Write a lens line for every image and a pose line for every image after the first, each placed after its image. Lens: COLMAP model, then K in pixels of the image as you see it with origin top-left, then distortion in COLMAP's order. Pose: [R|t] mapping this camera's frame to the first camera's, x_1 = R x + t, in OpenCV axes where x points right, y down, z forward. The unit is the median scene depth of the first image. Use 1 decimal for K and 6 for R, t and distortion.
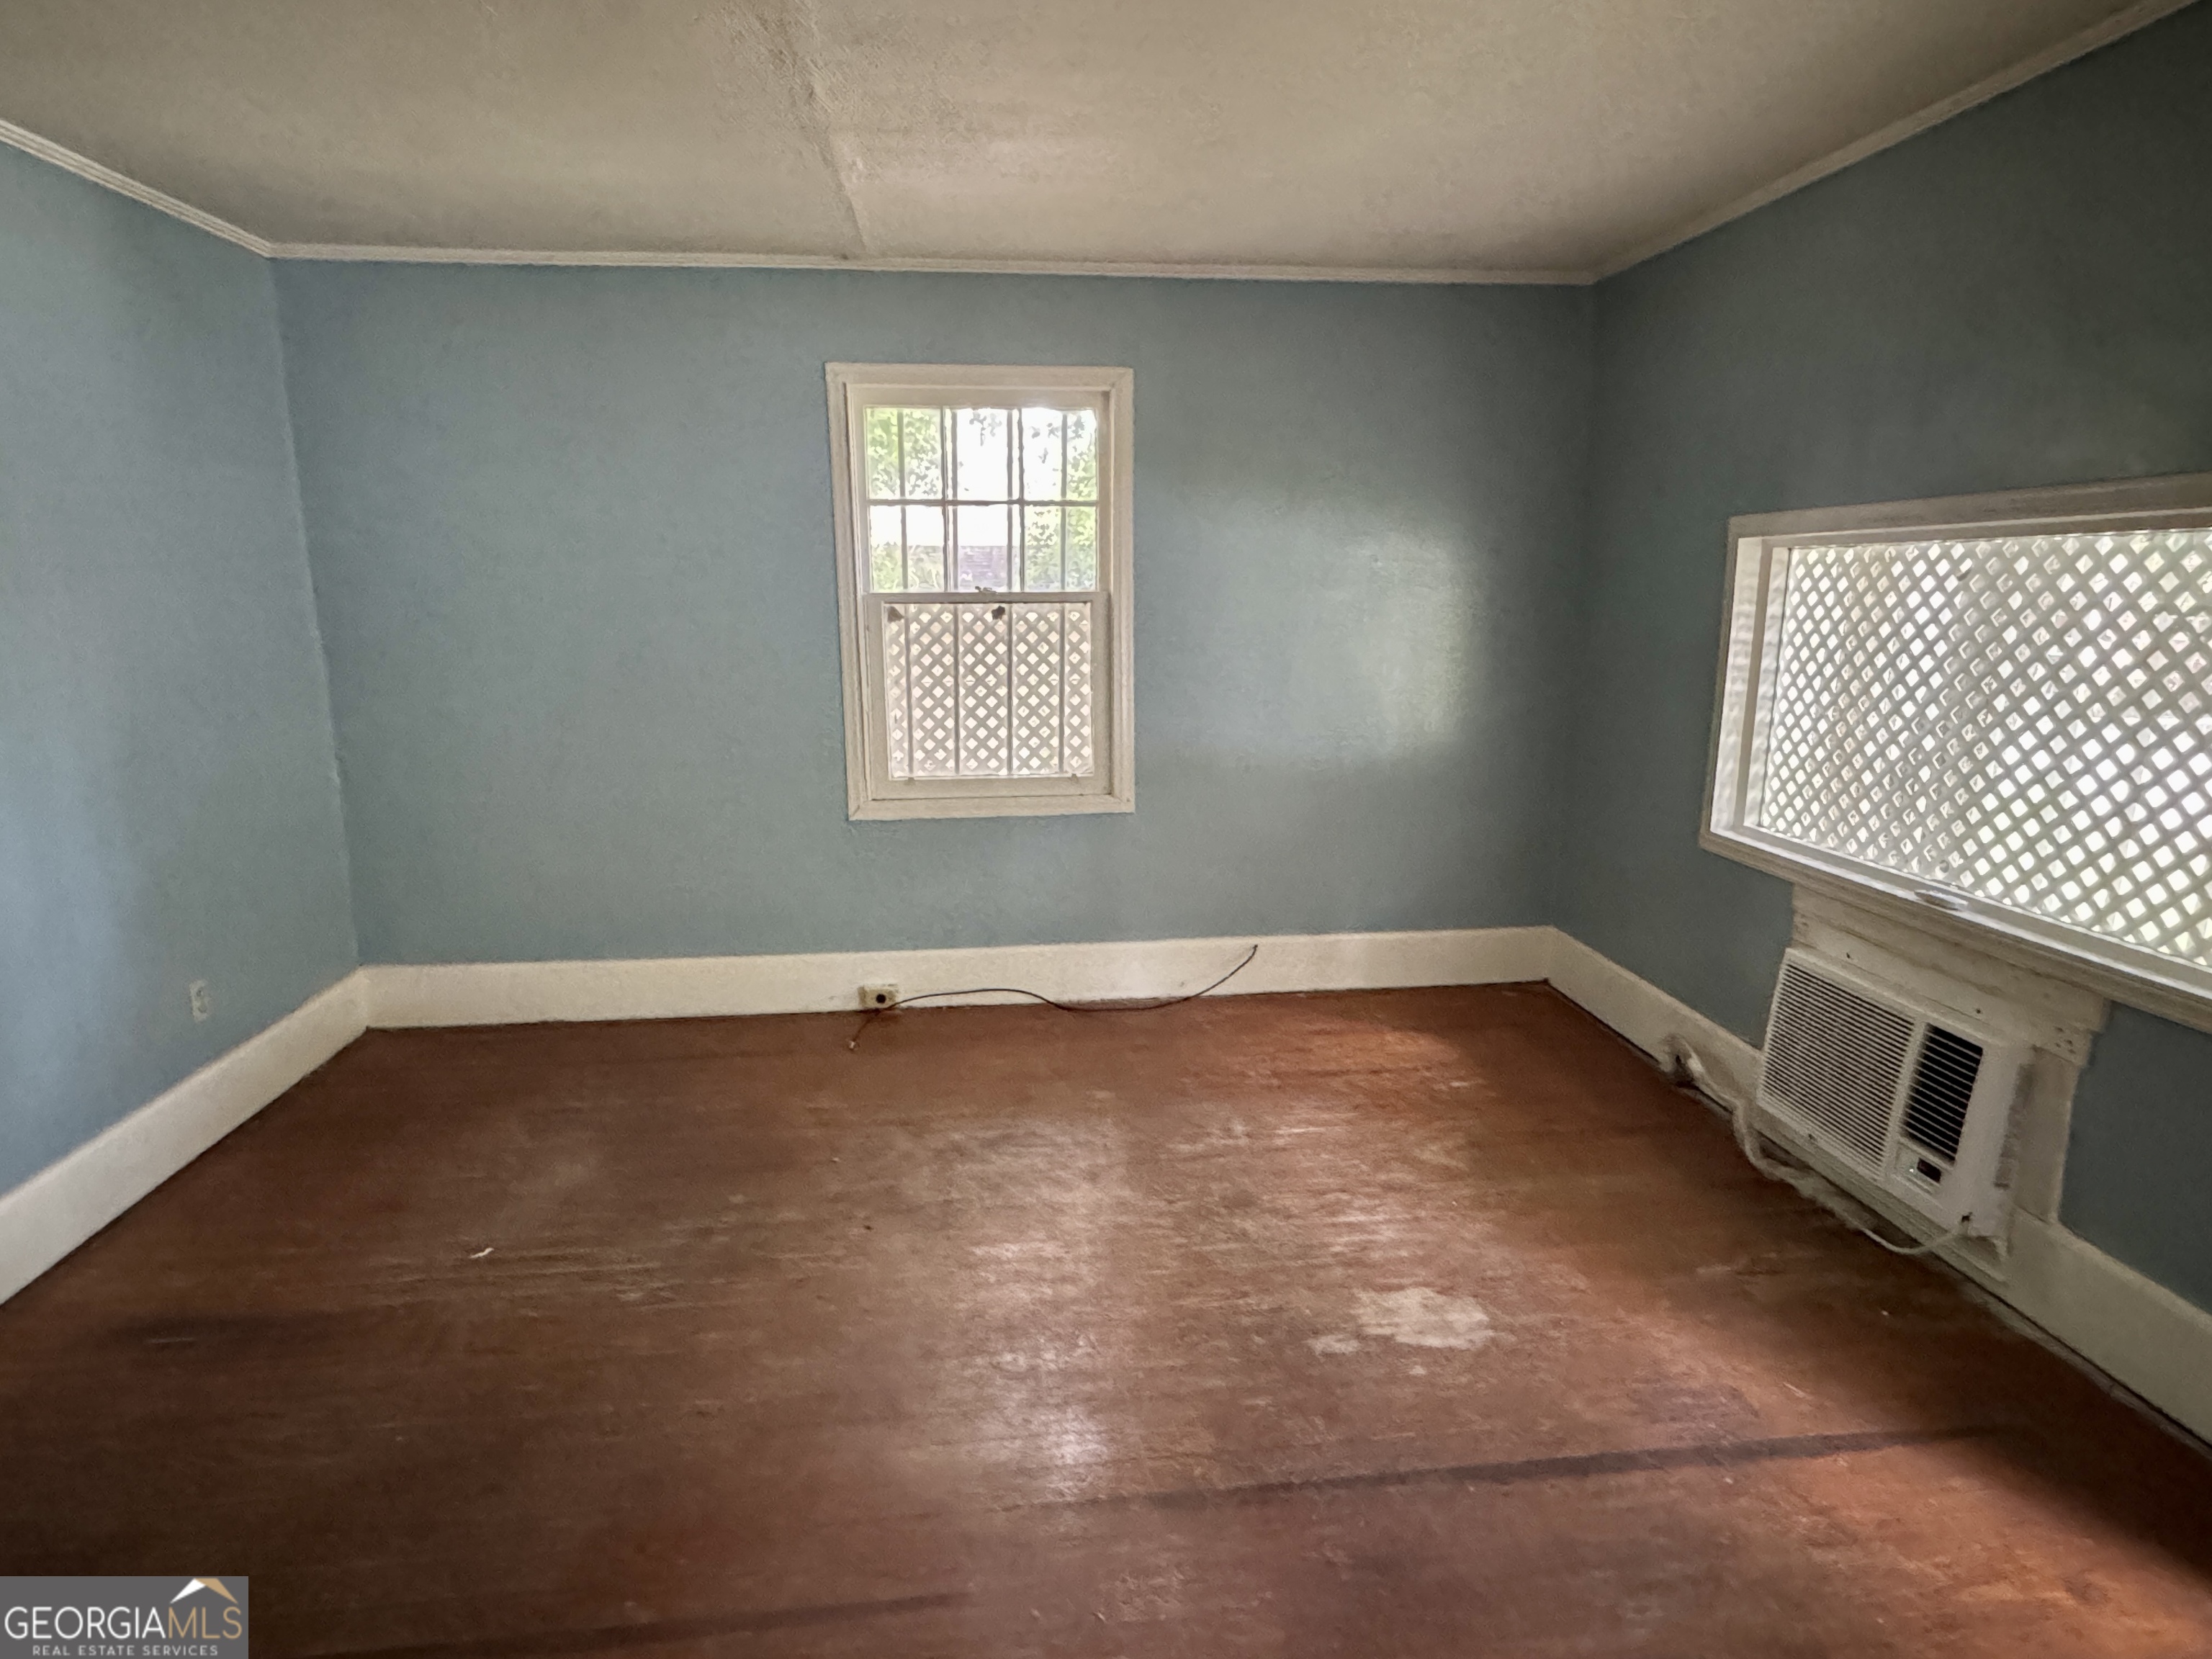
lens RADIAL K [[1234.0, 0, 1100.0], [0, 1234.0, 841.1], [0, 0, 1]] dist [-0.002442, 0.001045]
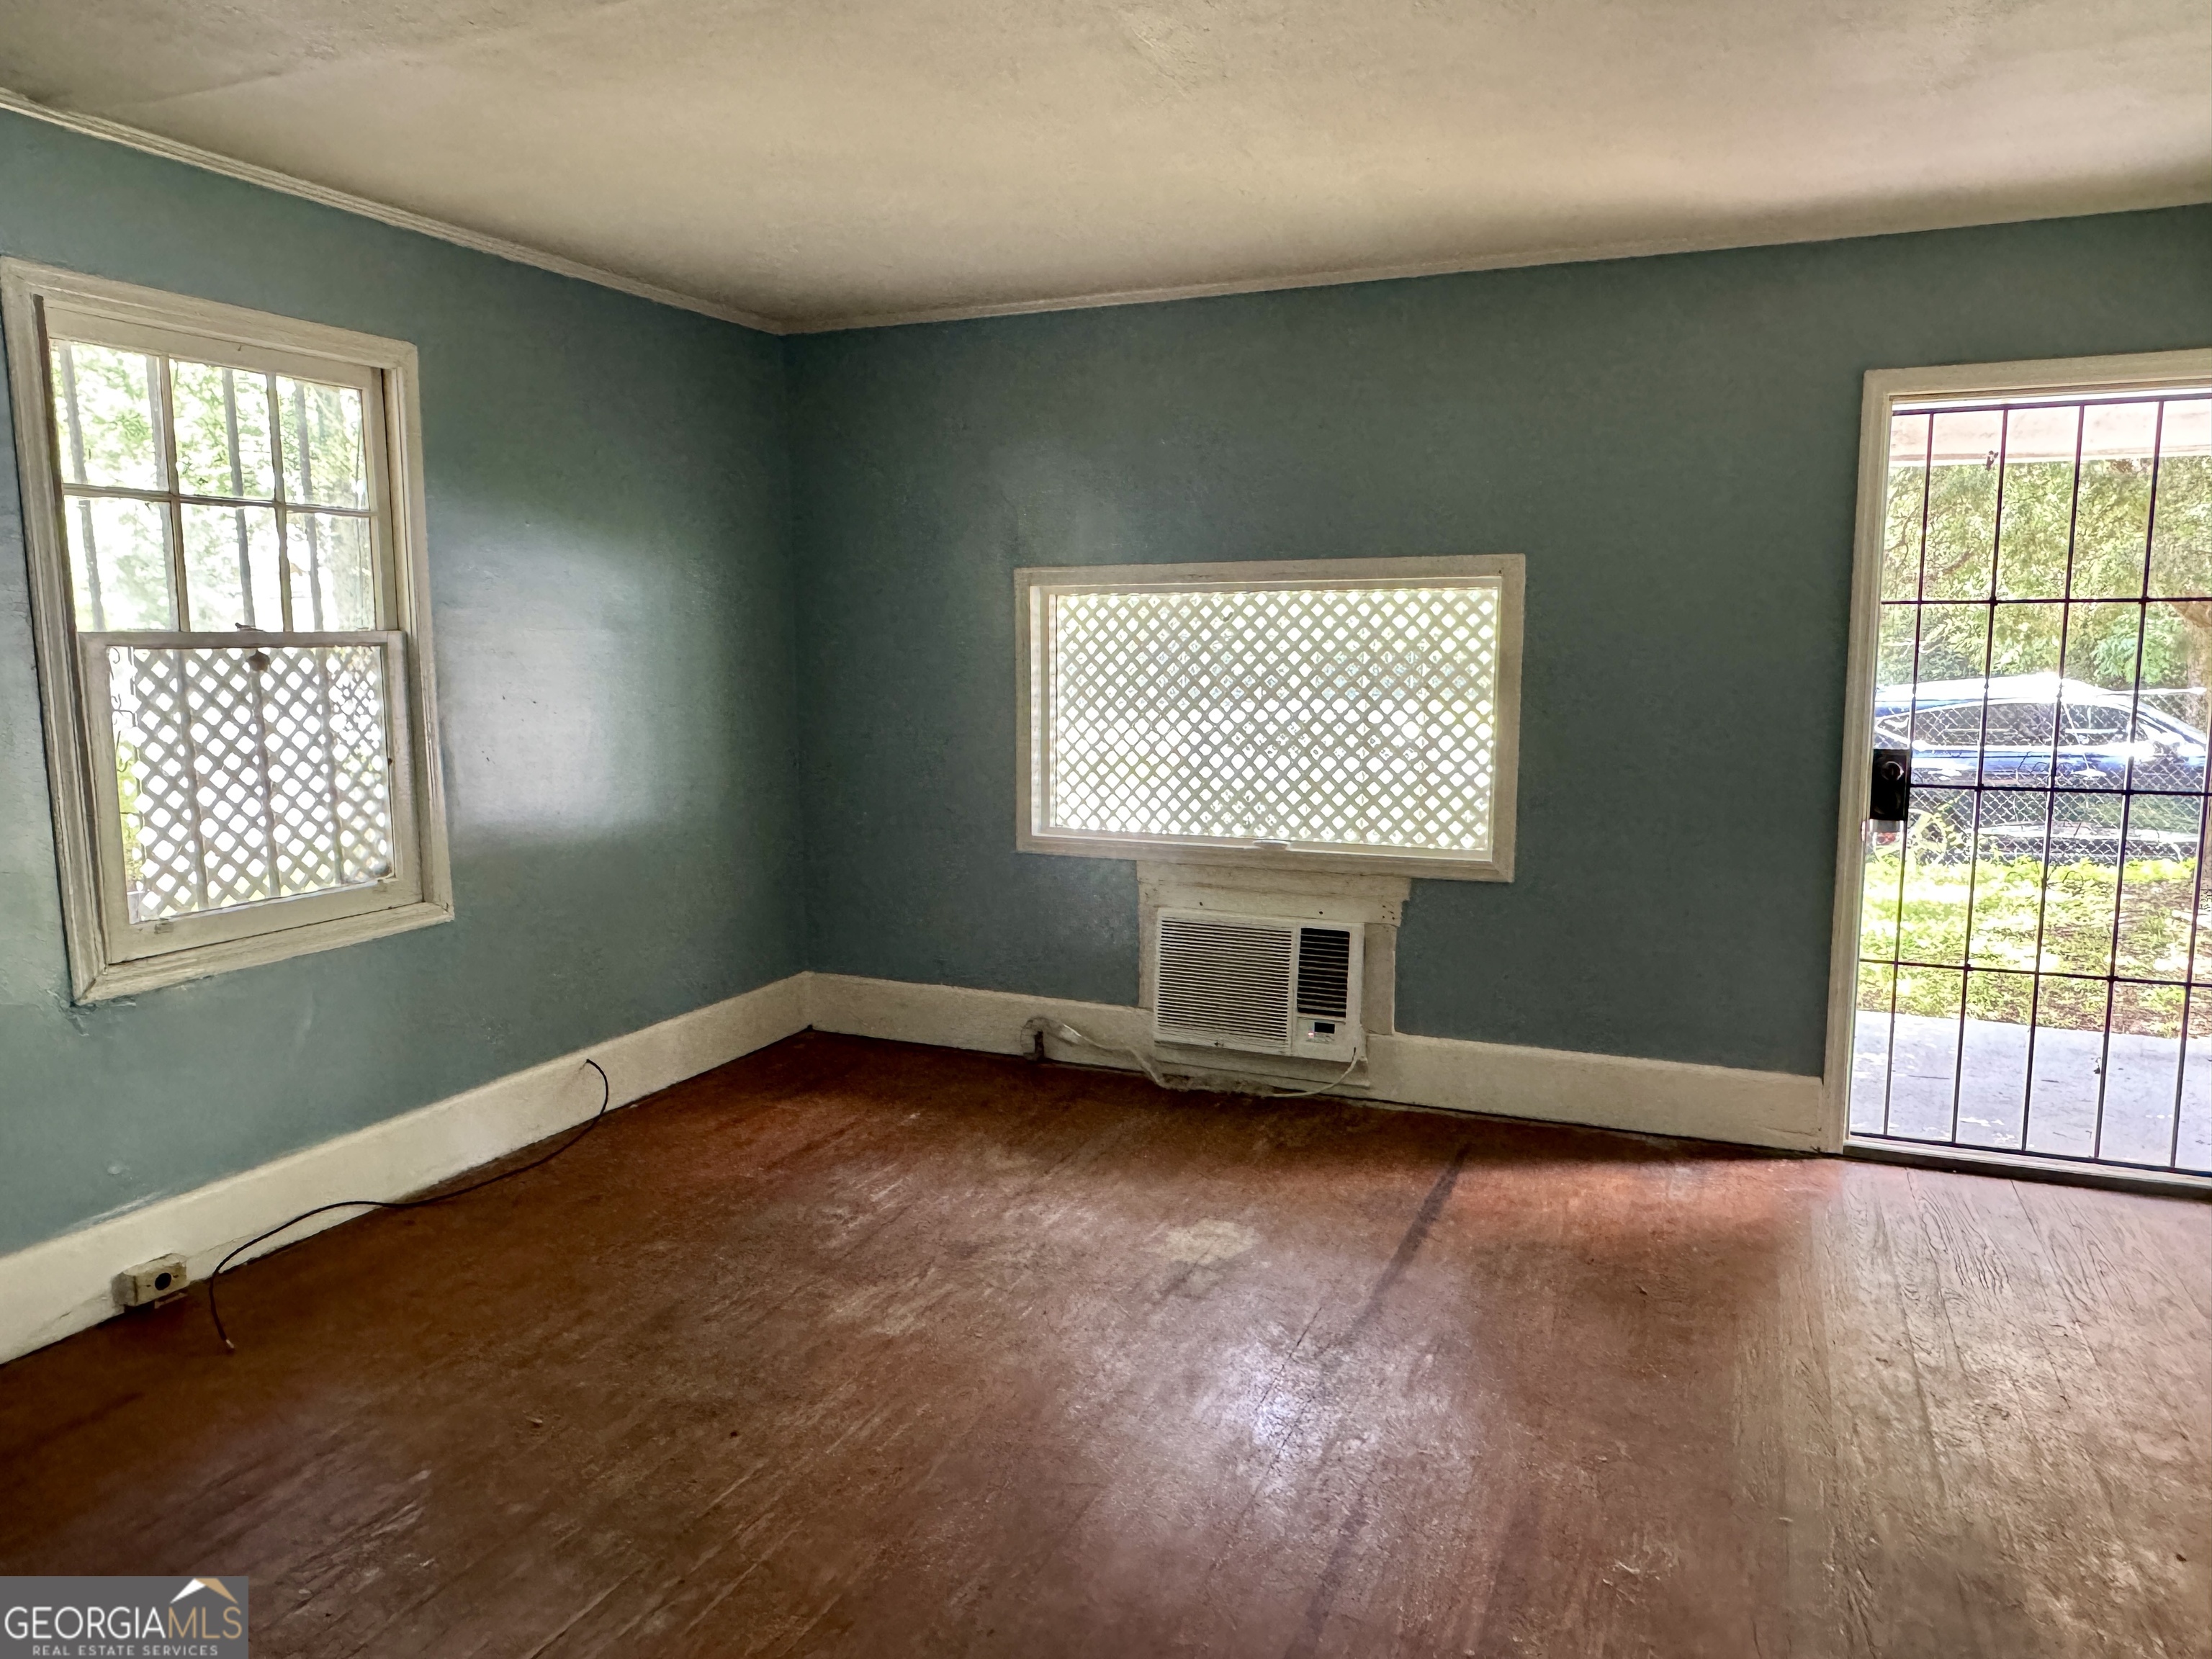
lens RADIAL K [[1564.1, 0, 1103.6], [0, 1564.1, 832.0], [0, 0, 1]] dist [-0.003785, -0.002324]
pose [[0.479103, -0.108733, 0.870998, -0.675828], [0.179698, 0.983431, 0.023924, -0.030503], [-0.859167, 0.145055, 0.490704, 0.200623]]
